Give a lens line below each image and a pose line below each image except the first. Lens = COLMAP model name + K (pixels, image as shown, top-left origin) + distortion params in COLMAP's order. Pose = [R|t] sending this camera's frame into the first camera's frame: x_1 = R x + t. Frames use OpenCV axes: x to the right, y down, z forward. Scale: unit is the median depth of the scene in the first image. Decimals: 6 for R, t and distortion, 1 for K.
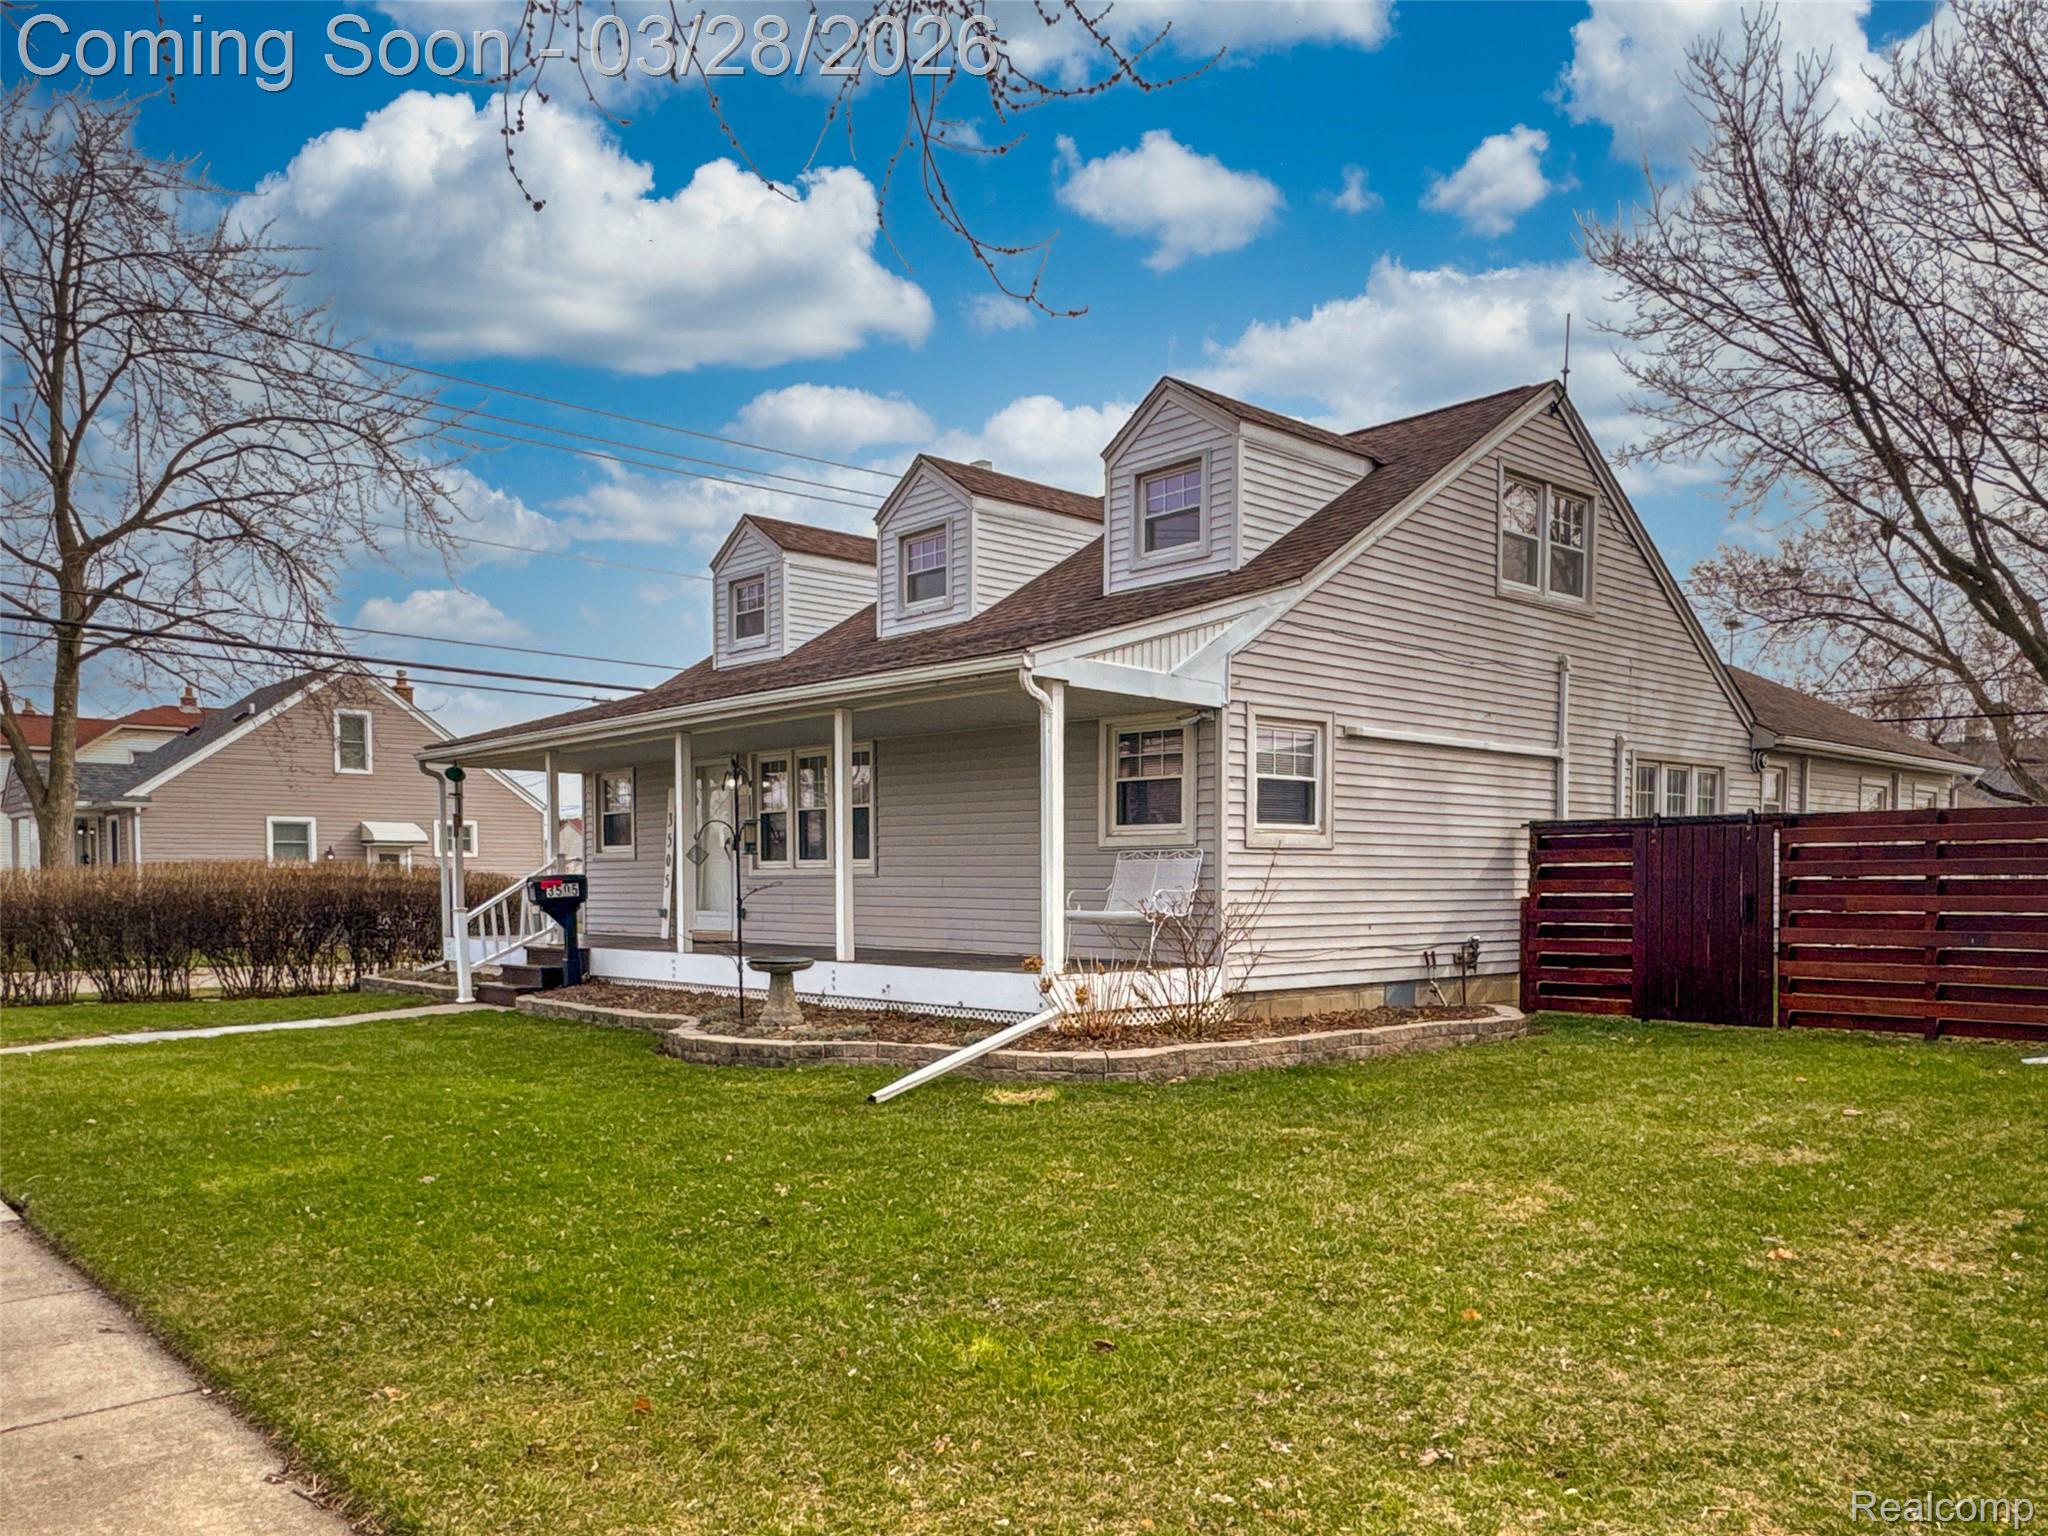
lens RADIAL K [[1702.7, 0, 1142.9], [0, 1702.7, 860.9], [0, 0, 1]] dist [0.045347, 0.001713]
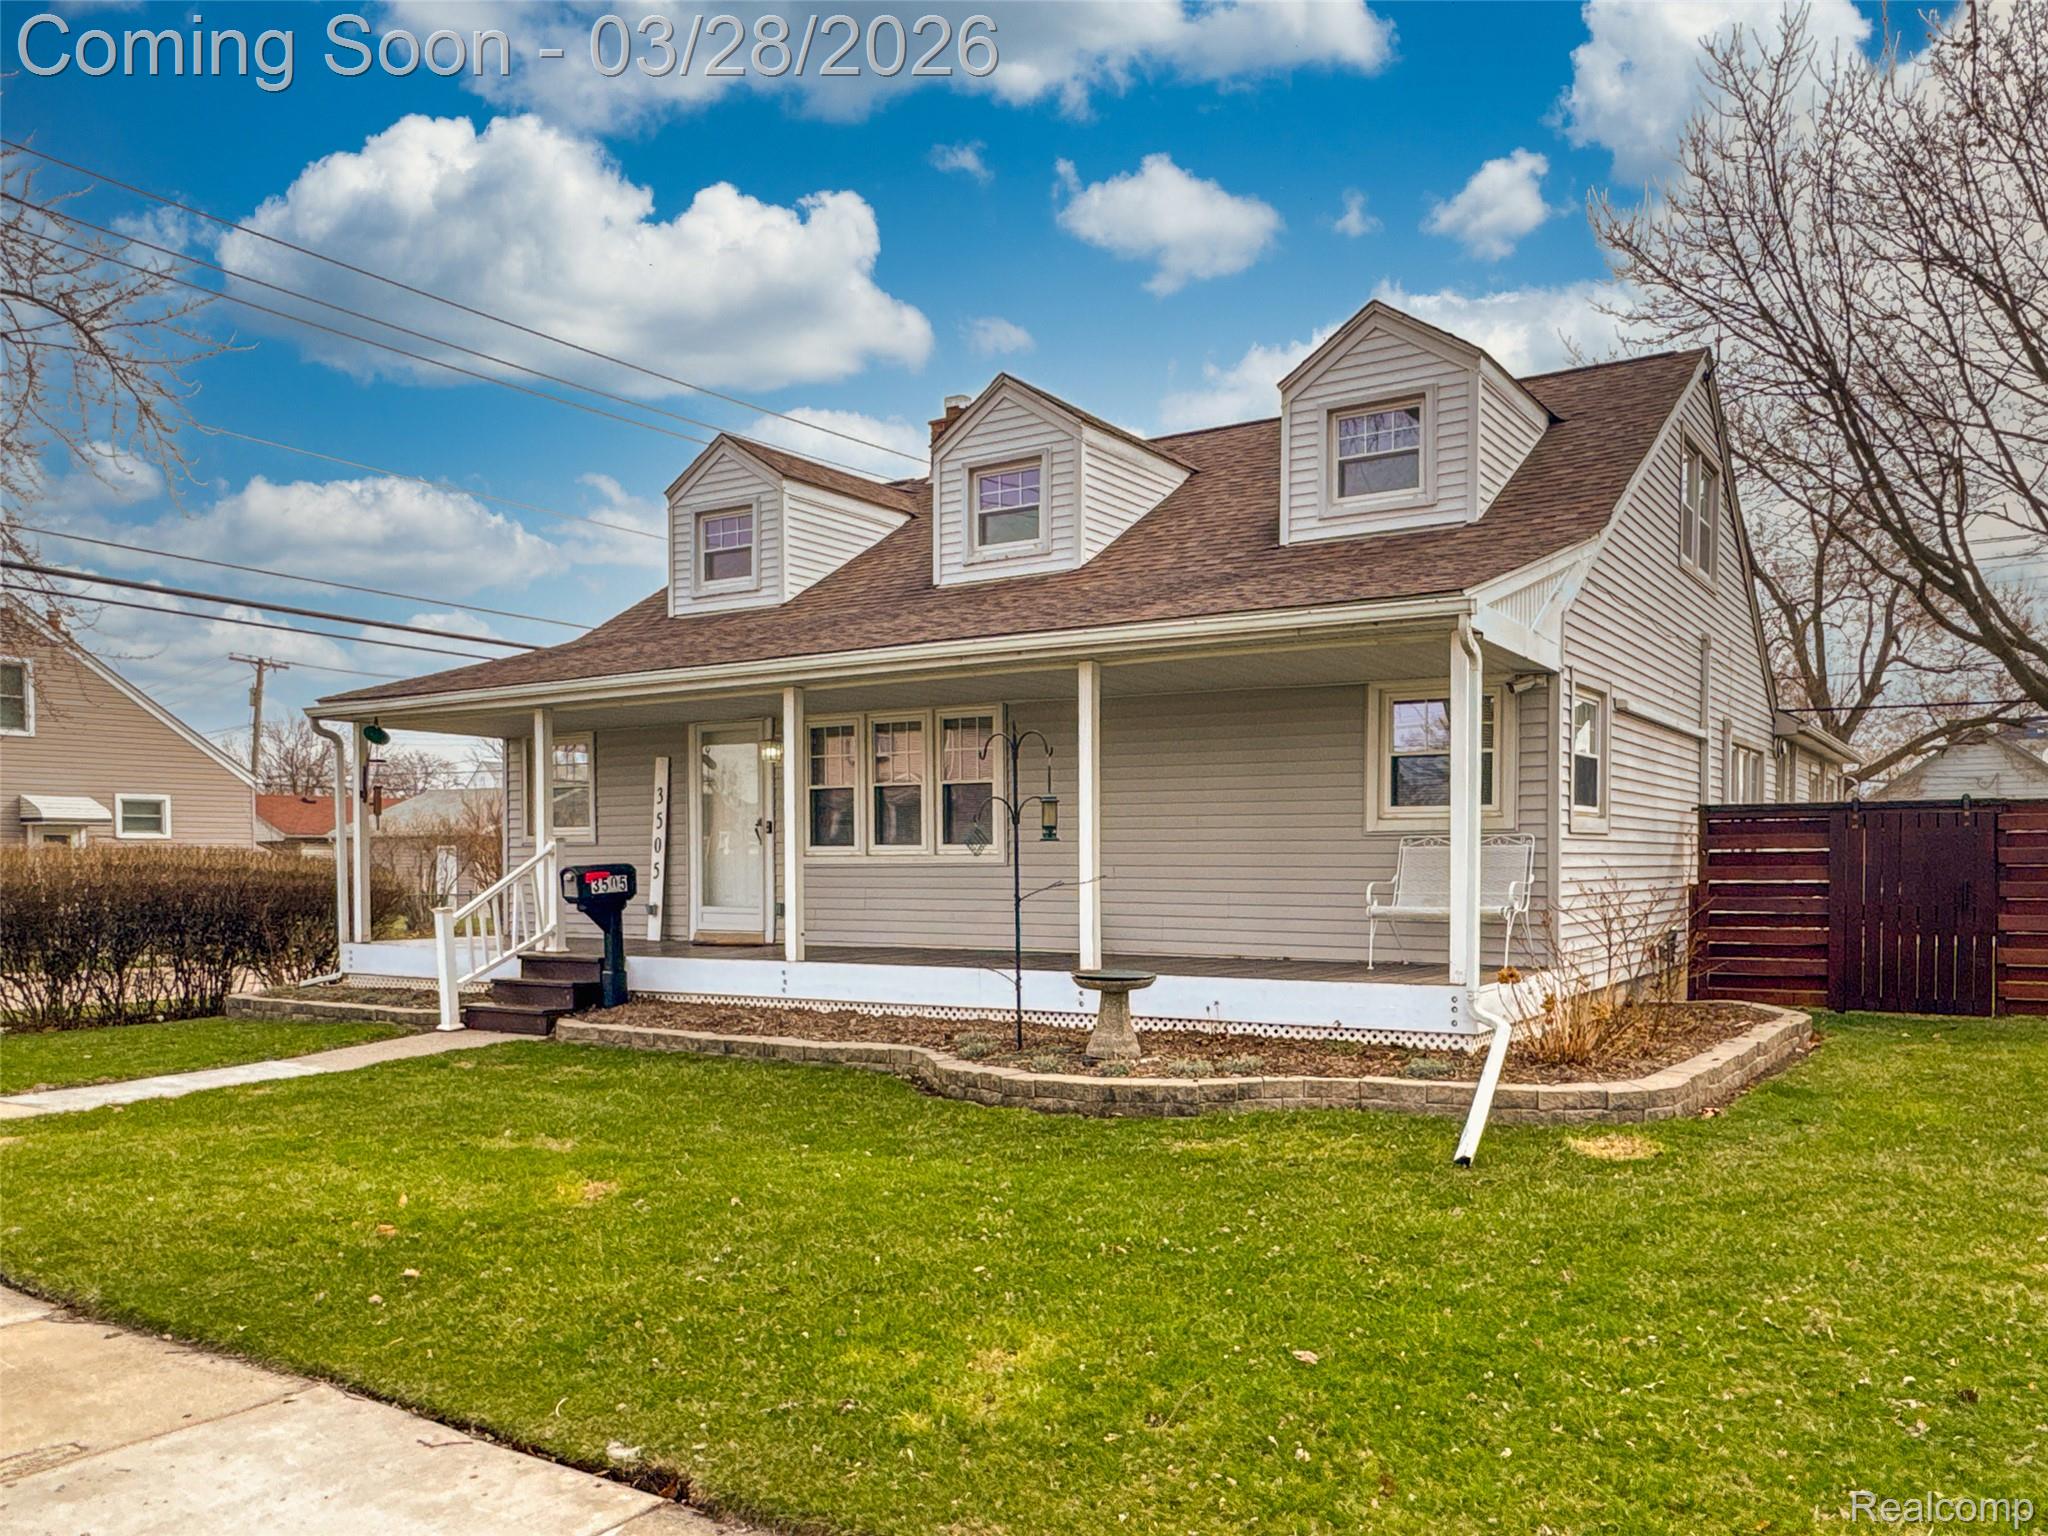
lens RADIAL K [[1644.6, 0, 1197.6], [0, 1644.6, 814.2], [0, 0, 1]] dist [0.025342, 0.003983]
pose [[0.959758, 0.004672, 0.280788, -0.281295], [-0.000243, 0.999875, -0.015805, -0.002944], [-0.280827, 0.015100, 0.959640, 0.187054]]
